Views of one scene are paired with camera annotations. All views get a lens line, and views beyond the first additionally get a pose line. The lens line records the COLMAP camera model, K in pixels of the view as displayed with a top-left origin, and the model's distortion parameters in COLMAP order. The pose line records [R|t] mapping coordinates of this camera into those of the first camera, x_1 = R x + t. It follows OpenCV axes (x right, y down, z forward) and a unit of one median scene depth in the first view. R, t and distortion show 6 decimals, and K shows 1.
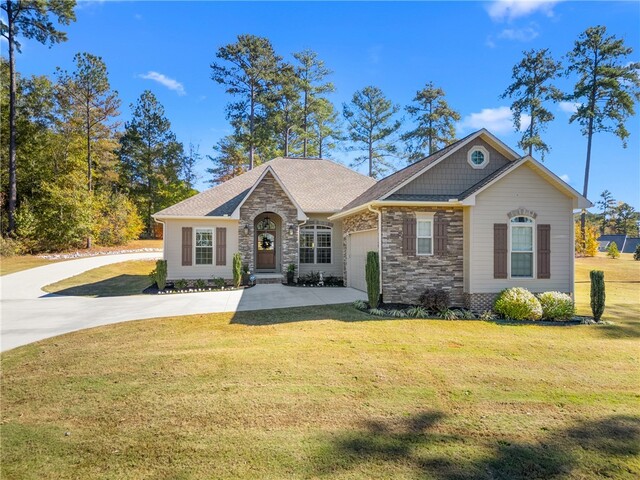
lens RADIAL K [[486.1, 0, 320.0], [0, 486.1, 240.0], [0, 0, 1]] dist [0.090637, -0.092278]
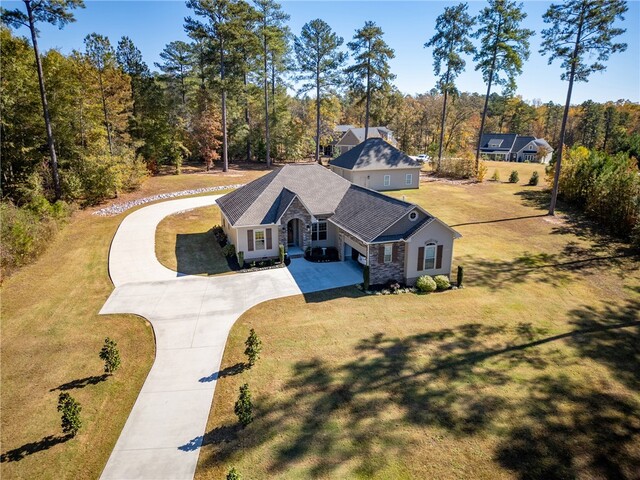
lens RADIAL K [[486.1, 0, 320.0], [0, 486.1, 240.0], [0, 0, 1]] dist [0.090637, -0.092278]
pose [[0.986946, -0.046776, 0.154108, -0.145787], [0.001745, 0.959943, 0.280191, -0.236994], [-0.161041, -0.276265, 0.947493, -0.346294]]
